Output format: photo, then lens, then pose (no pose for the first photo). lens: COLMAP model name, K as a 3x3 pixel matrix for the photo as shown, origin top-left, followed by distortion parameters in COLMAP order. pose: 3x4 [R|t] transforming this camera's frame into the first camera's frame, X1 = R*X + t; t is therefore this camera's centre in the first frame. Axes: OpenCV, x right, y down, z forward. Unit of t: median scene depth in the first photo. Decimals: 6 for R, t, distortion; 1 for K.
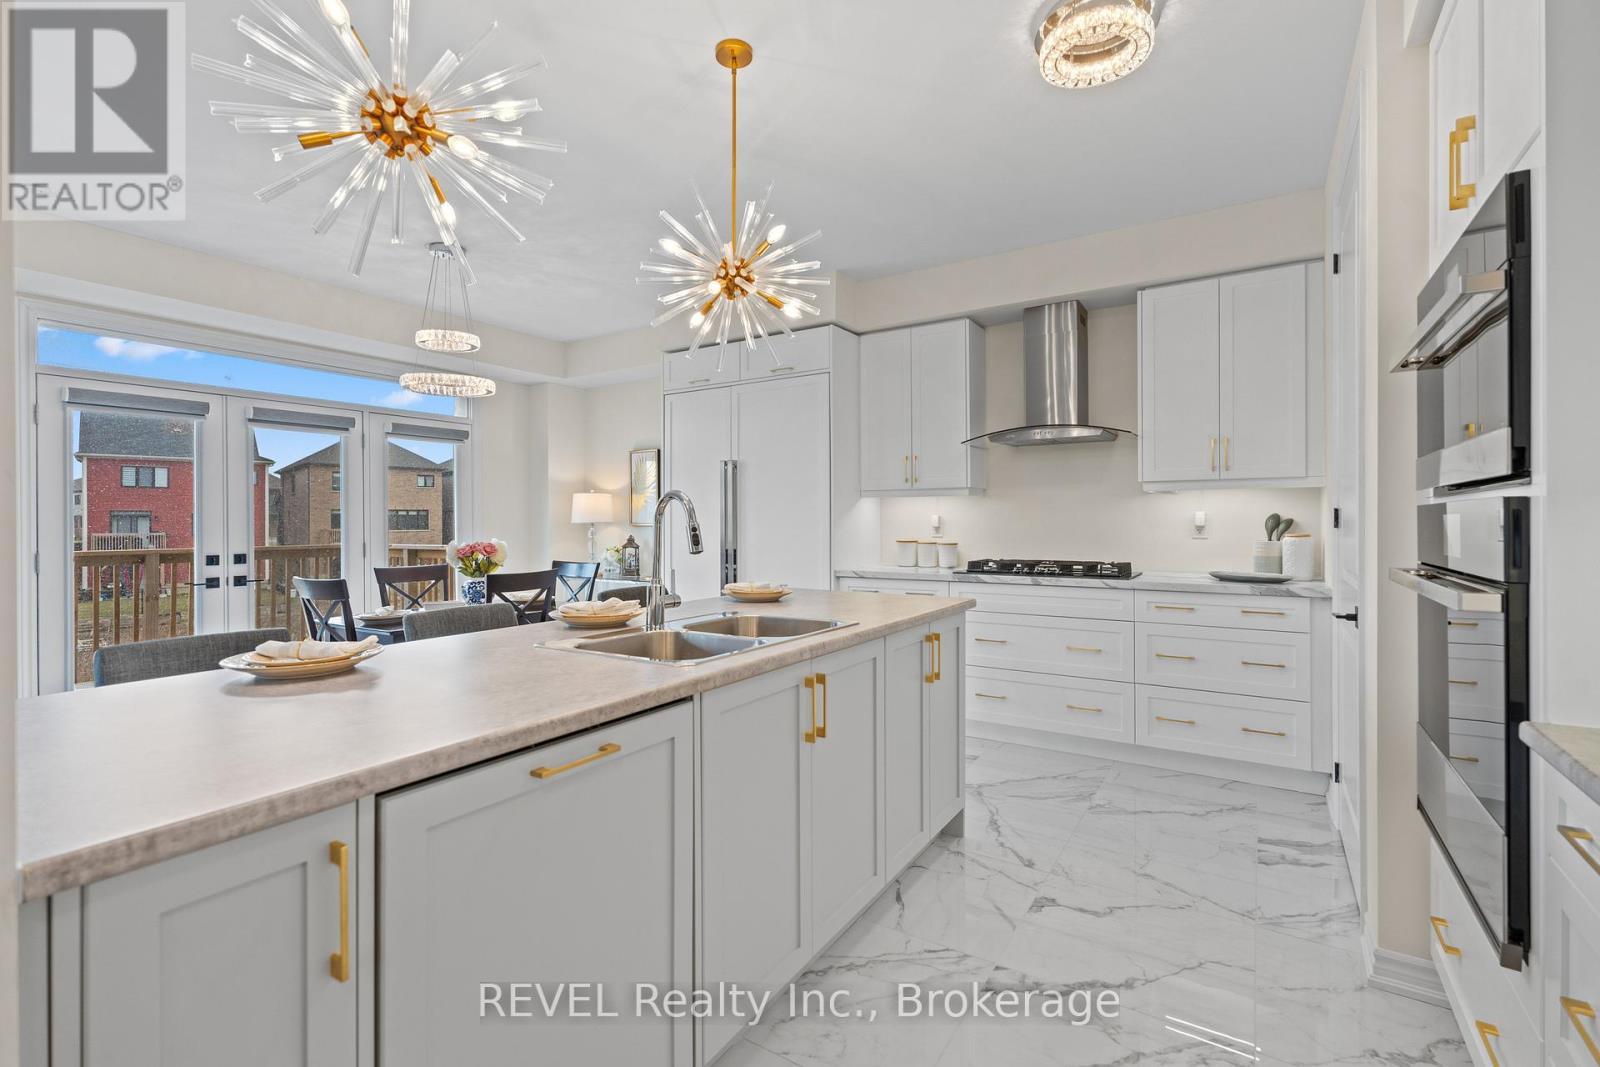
lens RADIAL K [[716.0, 0, 800.8], [0, 716.0, 520.8], [0, 0, 1]] dist [0.001135, 0.000154]
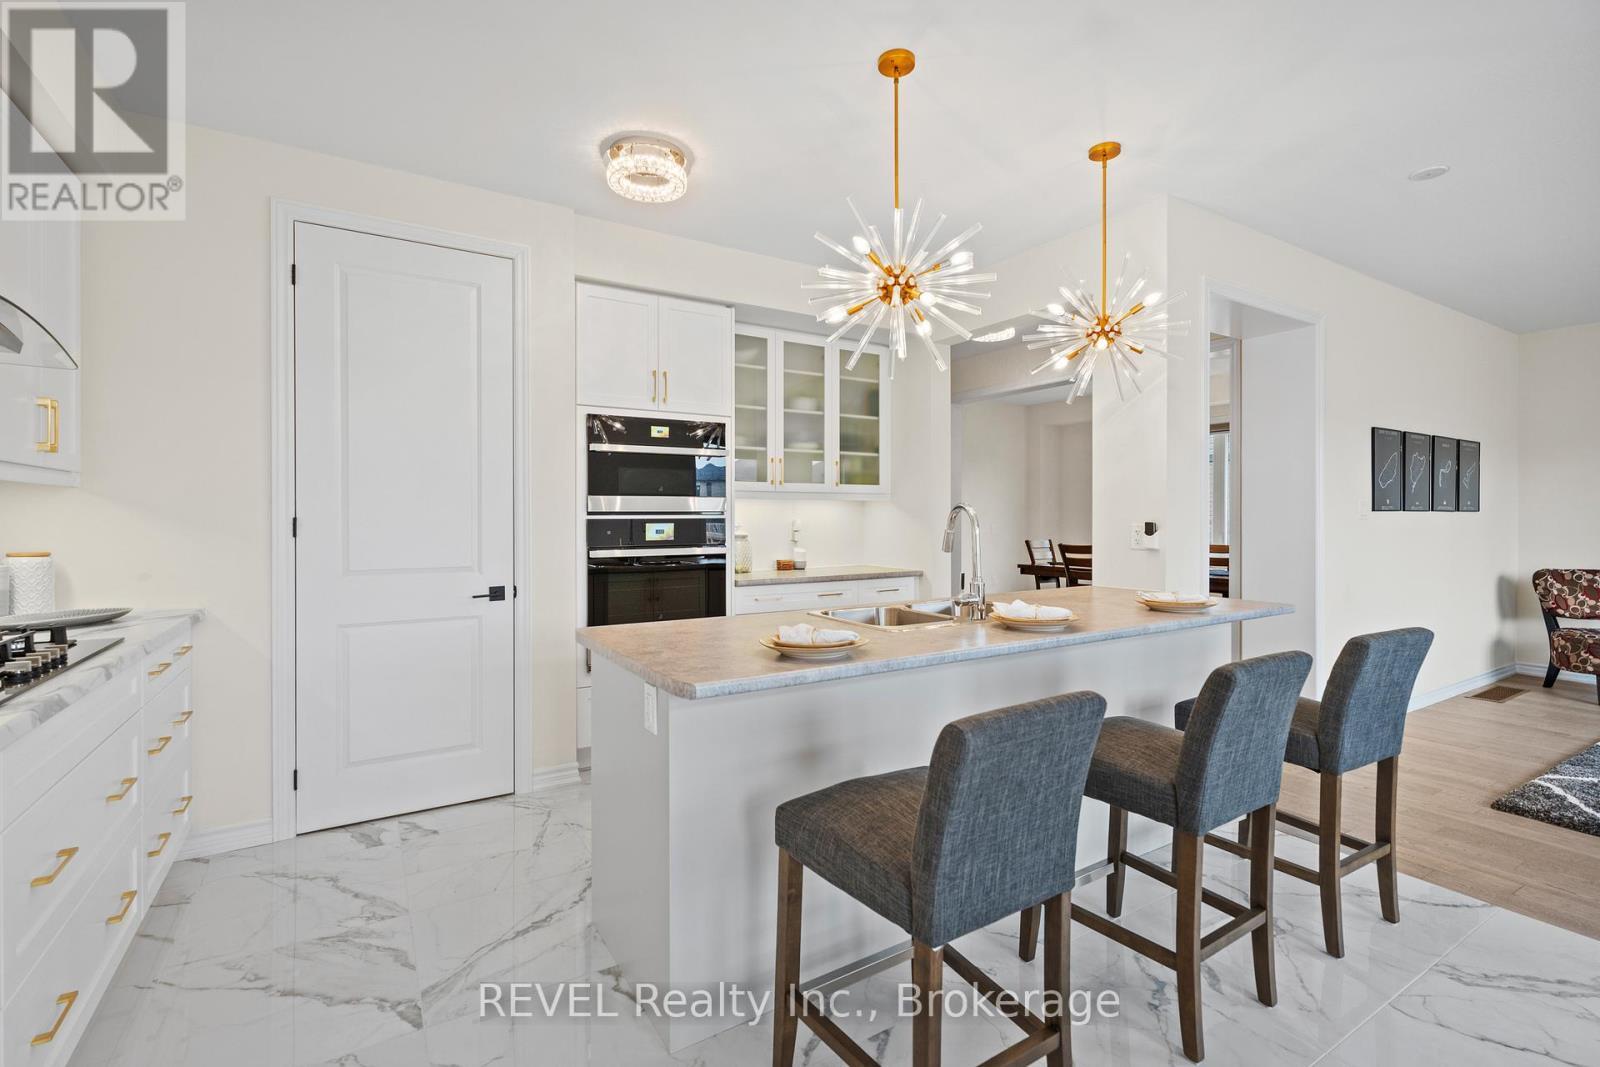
lens RADIAL K [[710.7, 0, 792.3], [0, 710.7, 512.2], [0, 0, 1]] dist [-0.000152, 0.000045]
pose [[-0.898181, 0.011452, 0.439476, -0.311673], [0.007634, 0.999916, -0.010453, -0.009121], [-0.439559, -0.006034, -0.898194, 1.536730]]
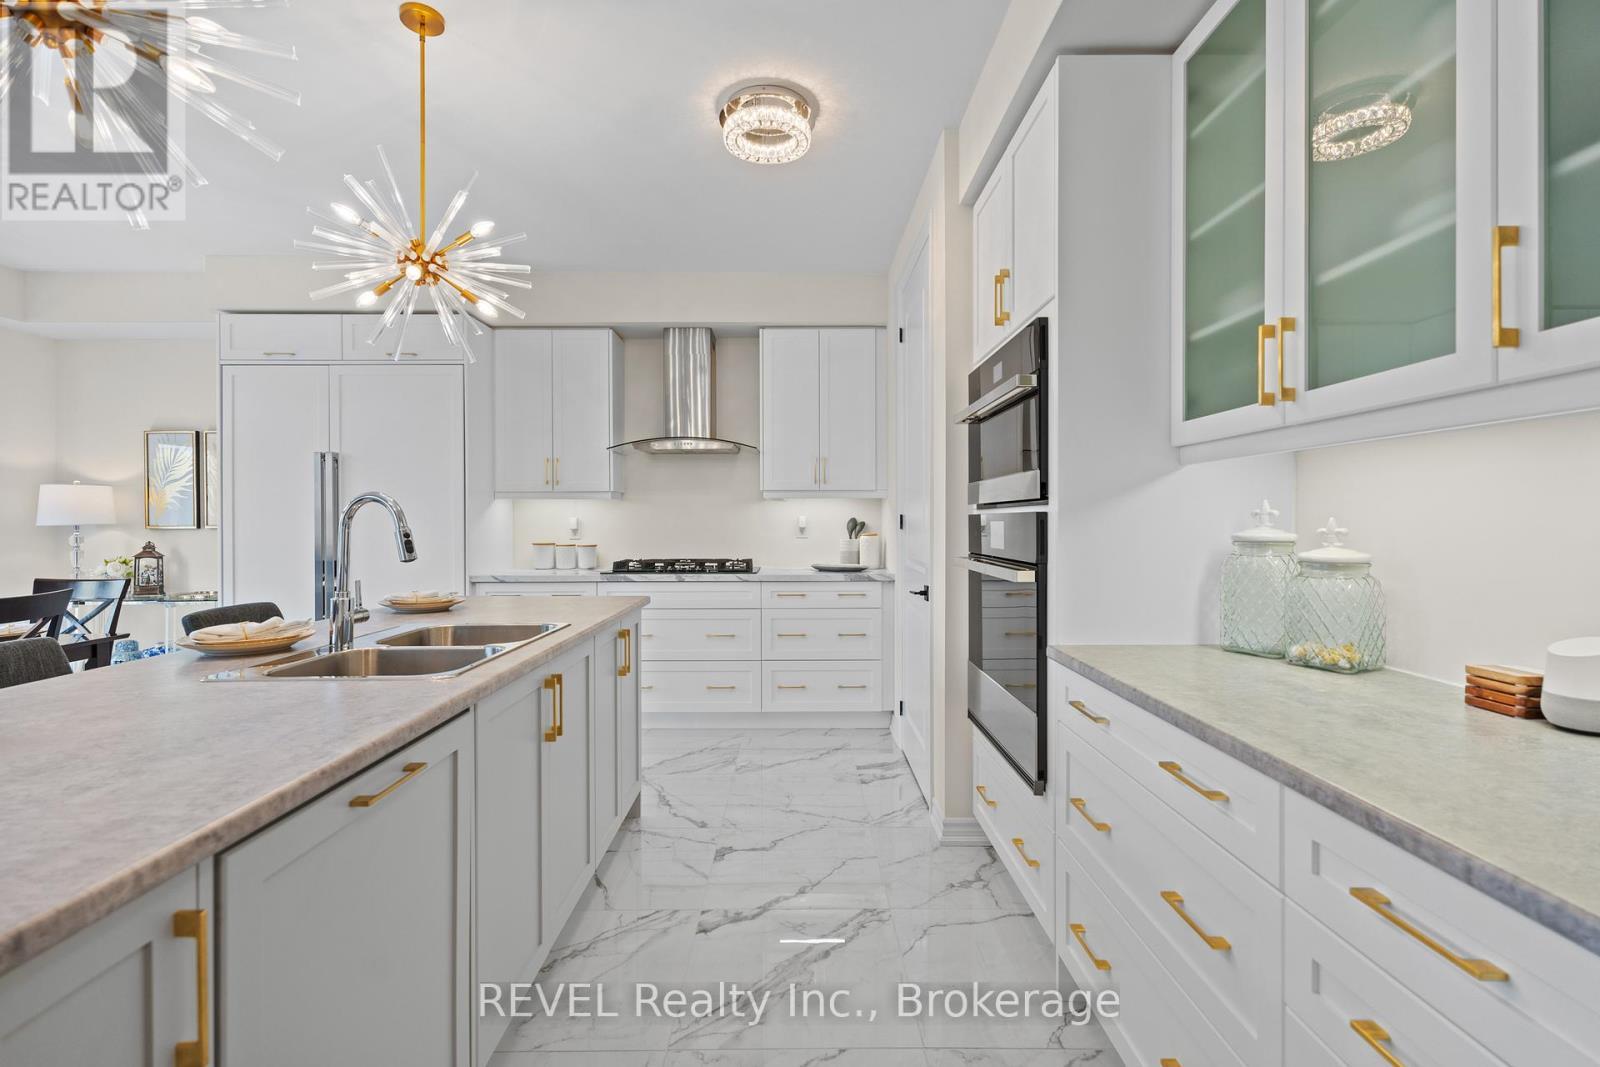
lens RADIAL K [[713.2, 0, 805.2], [0, 713.2, 523.0], [0, 0, 1]] dist [0.000995, 0.000192]
pose [[0.834929, -0.000056, 0.550358, -0.148106], [-0.001323, 0.999997, 0.002109, -0.004267], [-0.550357, -0.002489, 0.834926, -0.032999]]
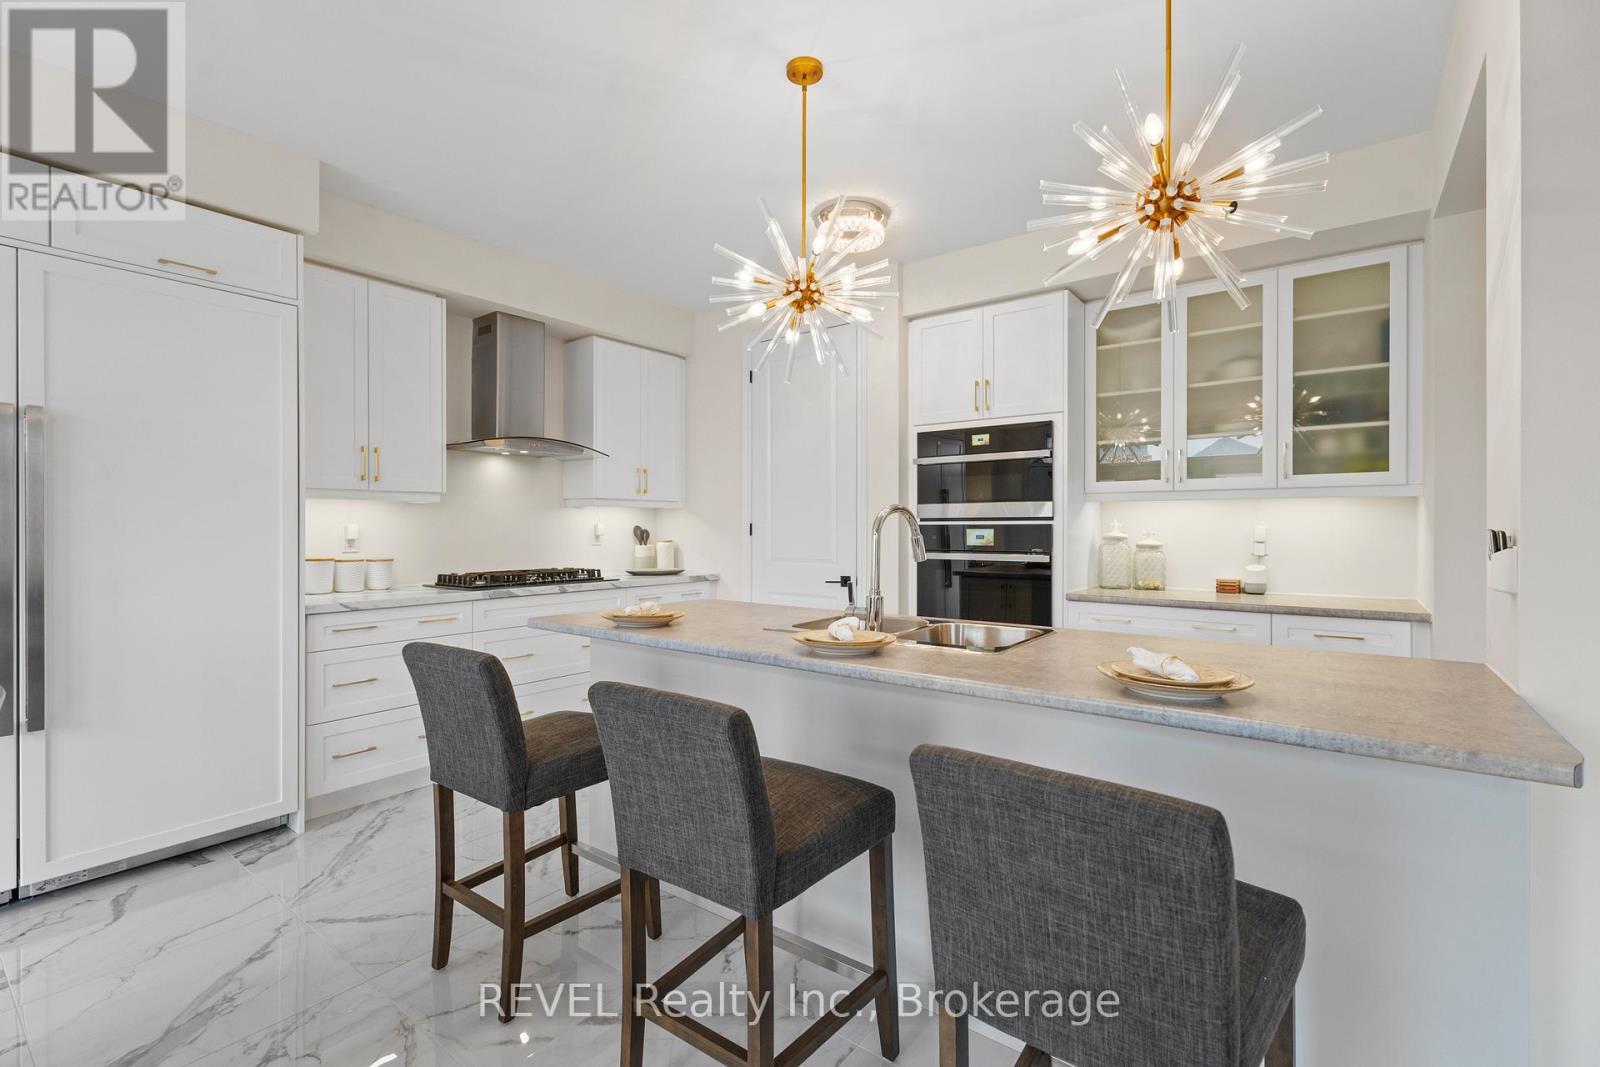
lens RADIAL K [[707.9, 0, 799.4], [0, 707.9, 524.4], [0, 0, 1]] dist [0.001287, 0.000007]
pose [[0.070401, 0.008745, 0.997480, -0.859189], [-0.000247, 0.999962, -0.008749, -0.001110], [-0.997519, 0.000370, 0.070400, 0.739463]]
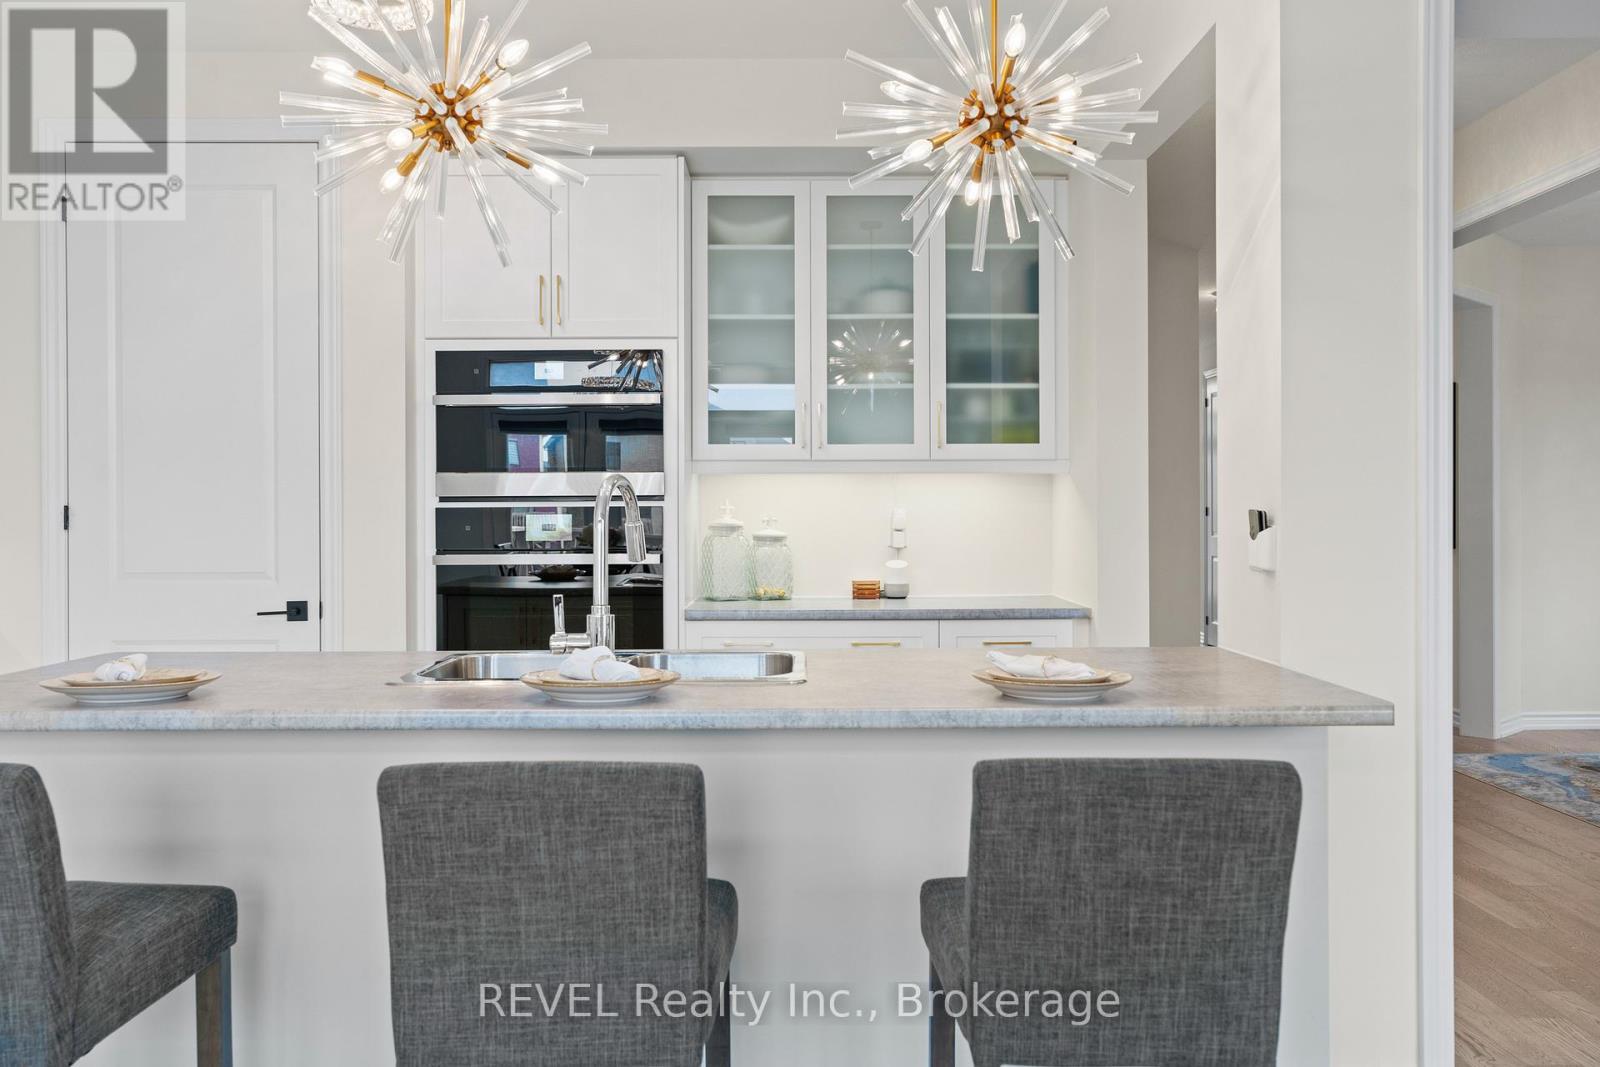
lens RADIAL K [[1266.4, 0, 806.3], [0, 1266.4, 513.3], [0, 0, 1]] dist [-0.006087, 0.001688]
pose [[-0.552222, 0.006956, 0.833668, -0.906239], [0.006327, 0.999971, -0.004152, 0.002482], [-0.833673, 0.002981, -0.552250, 1.052489]]
